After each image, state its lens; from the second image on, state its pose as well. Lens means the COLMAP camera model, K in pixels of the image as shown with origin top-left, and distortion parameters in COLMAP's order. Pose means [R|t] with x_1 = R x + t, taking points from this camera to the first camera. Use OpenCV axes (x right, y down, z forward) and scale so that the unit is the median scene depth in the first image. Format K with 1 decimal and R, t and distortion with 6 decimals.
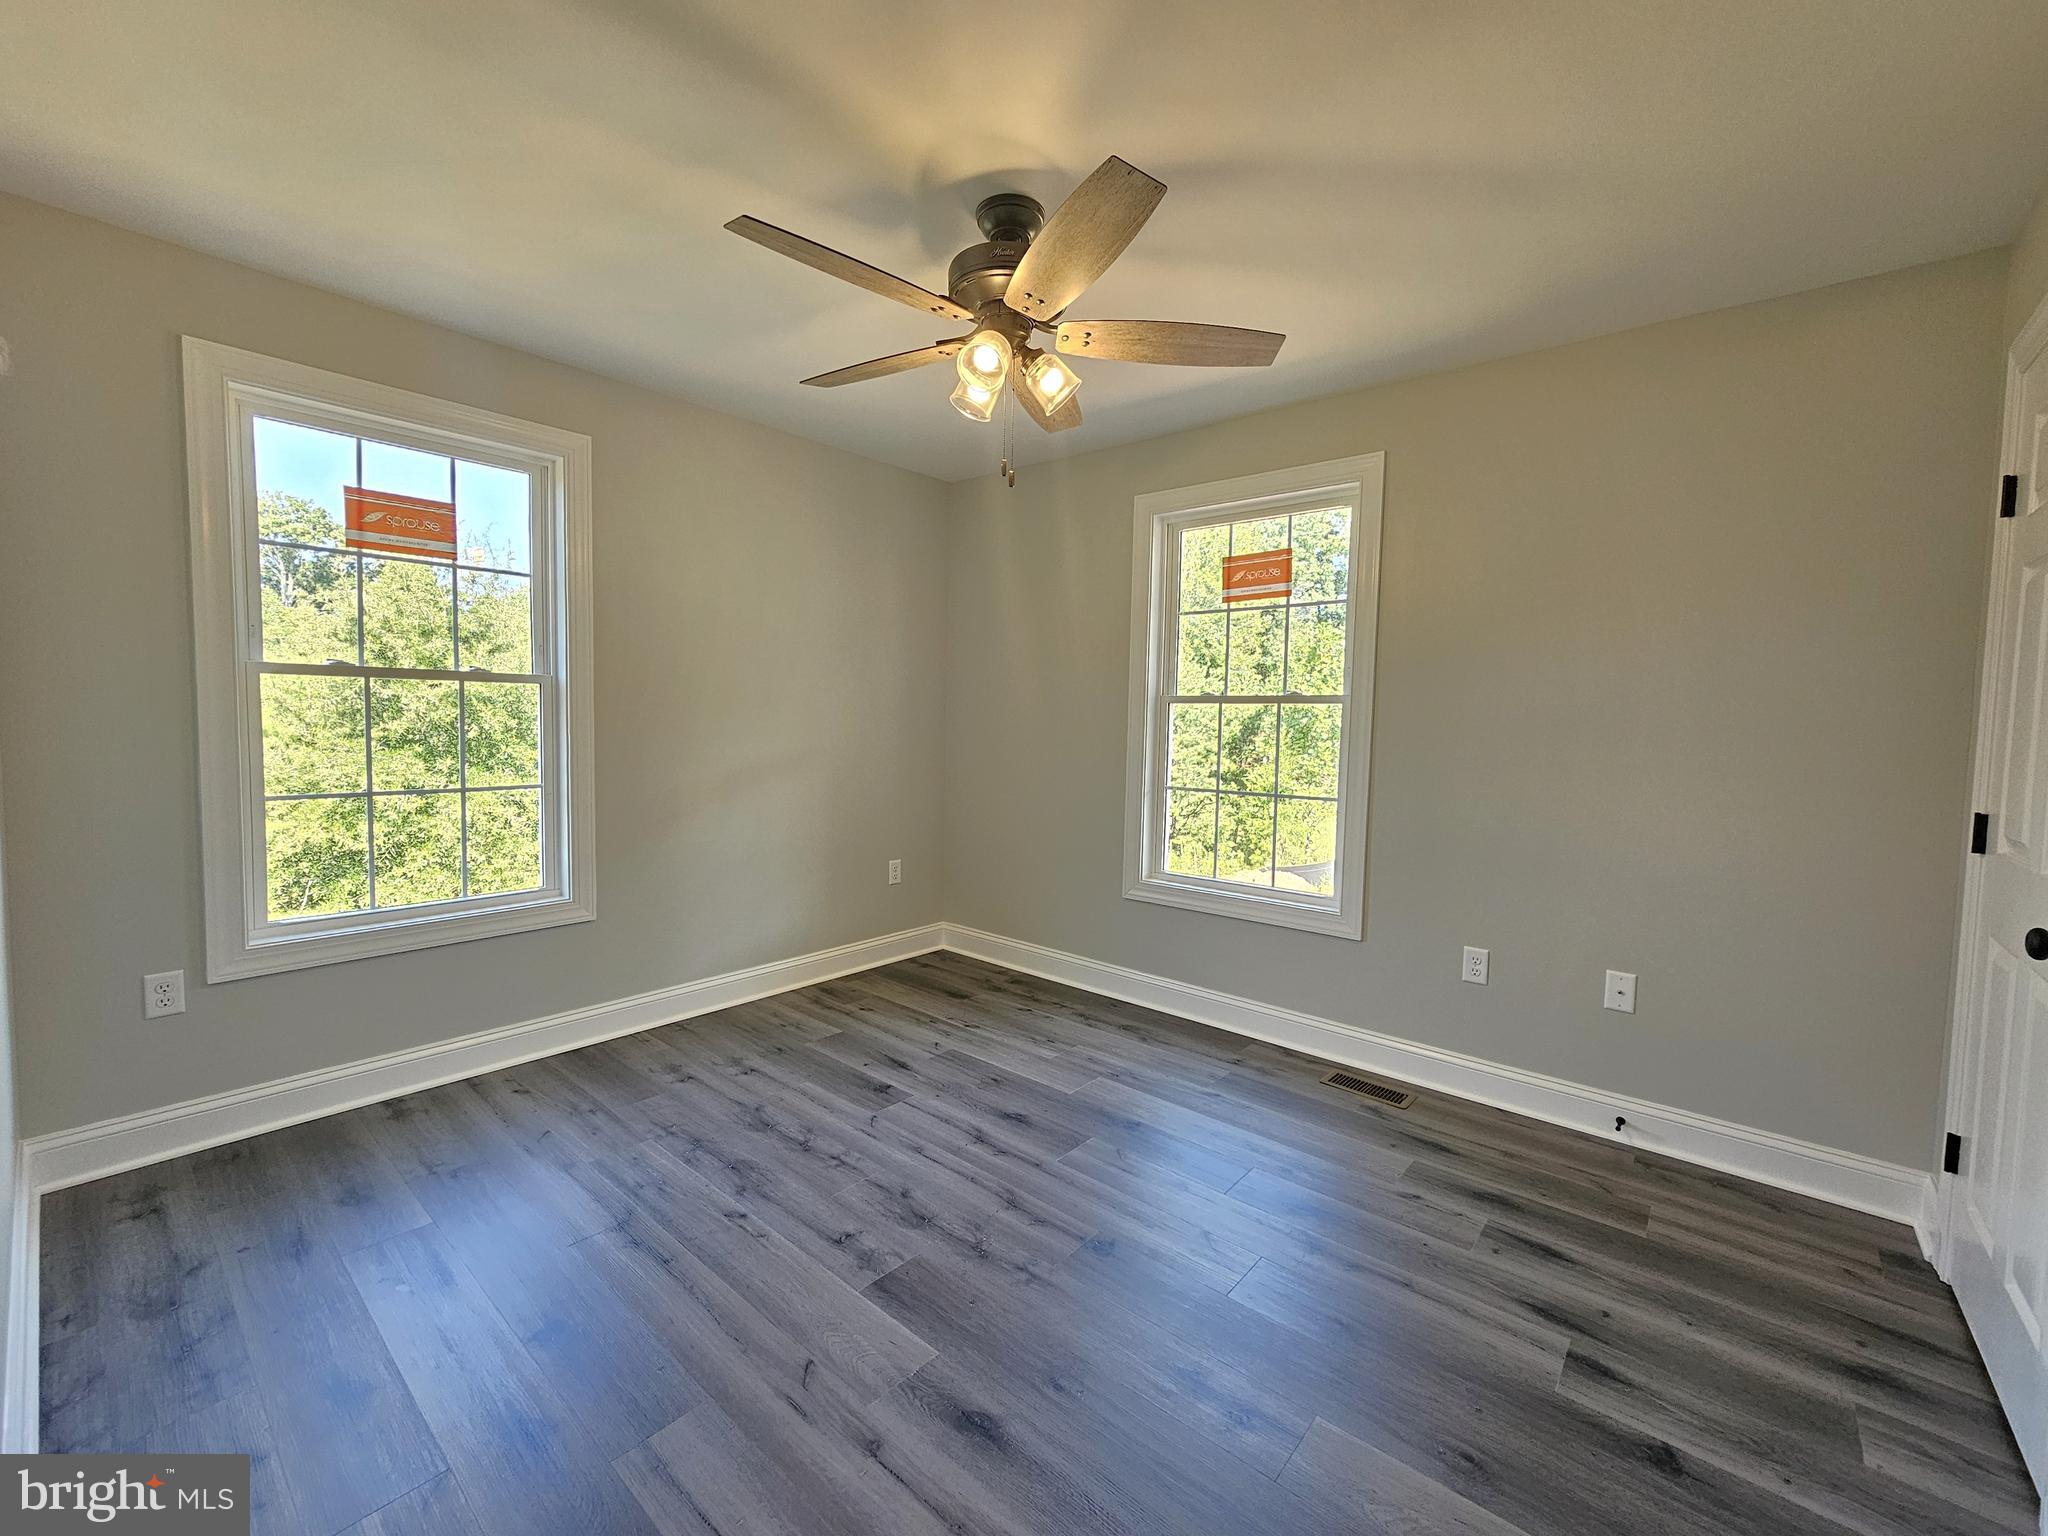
lens RADIAL K [[855.5, 0, 1069.8], [0, 855.5, 785.4], [0, 0, 1]] dist [-0.000621, -0.000667]
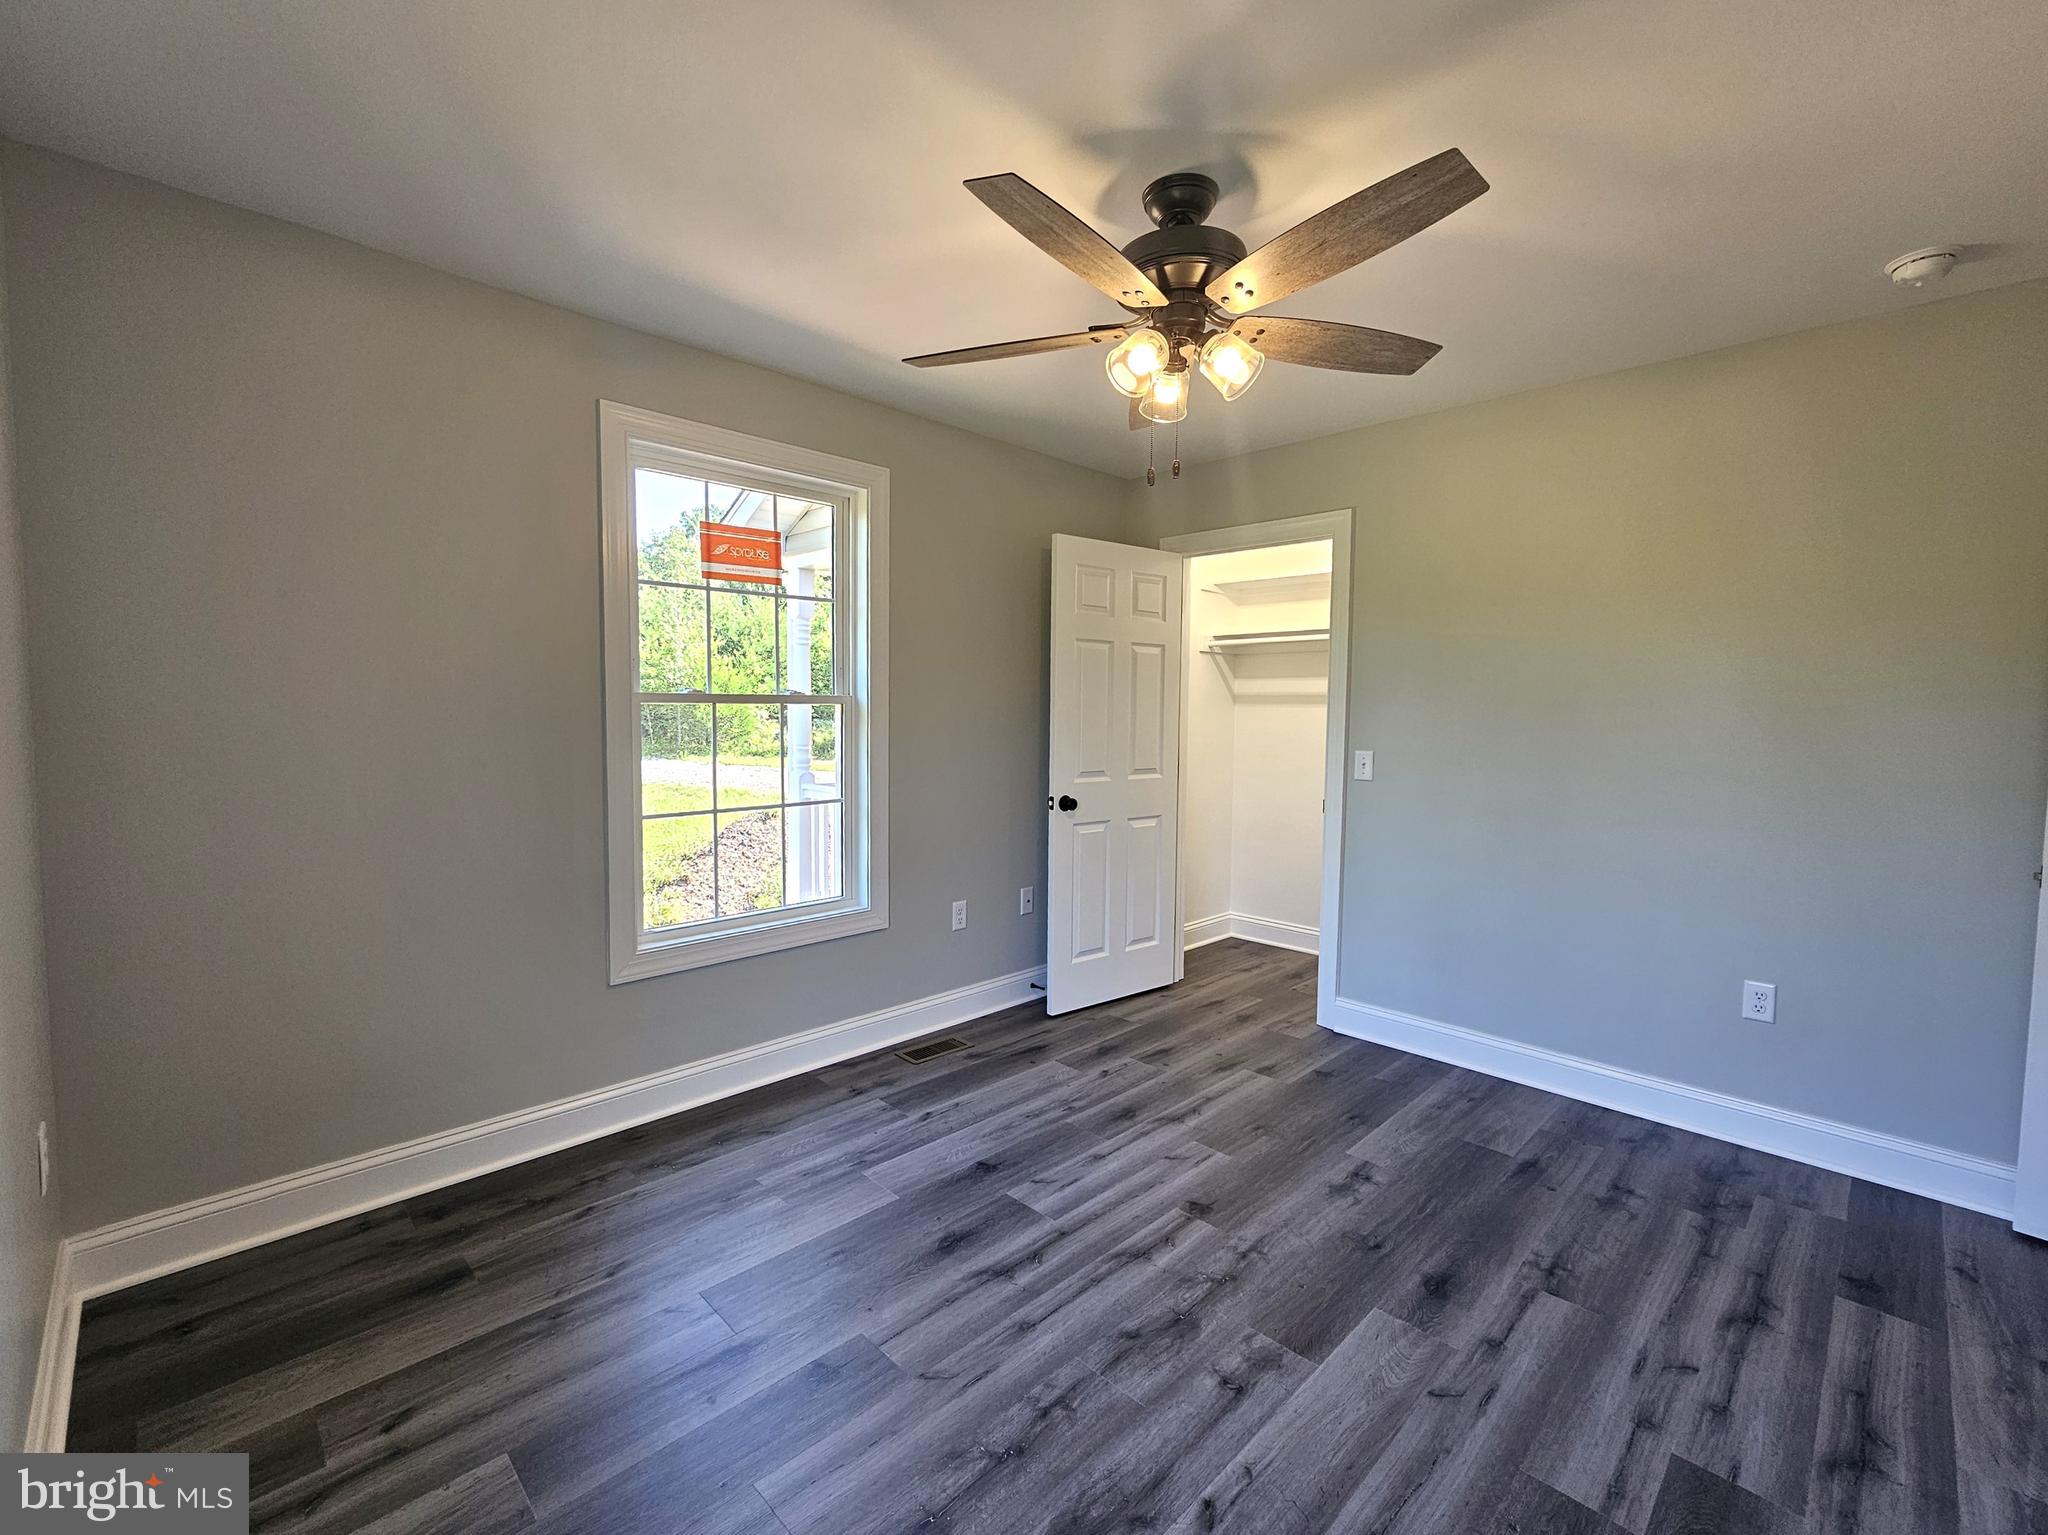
lens RADIAL K [[855.5, 0, 1019.6], [0, 855.5, 784.1], [0, 0, 1]] dist [-0.000621, -0.000667]
pose [[0.116729, -0.107398, 0.987340, -0.807989], [0.073780, 0.992327, 0.099218, -0.106999], [-0.990420, 0.061264, 0.123757, 0.833024]]
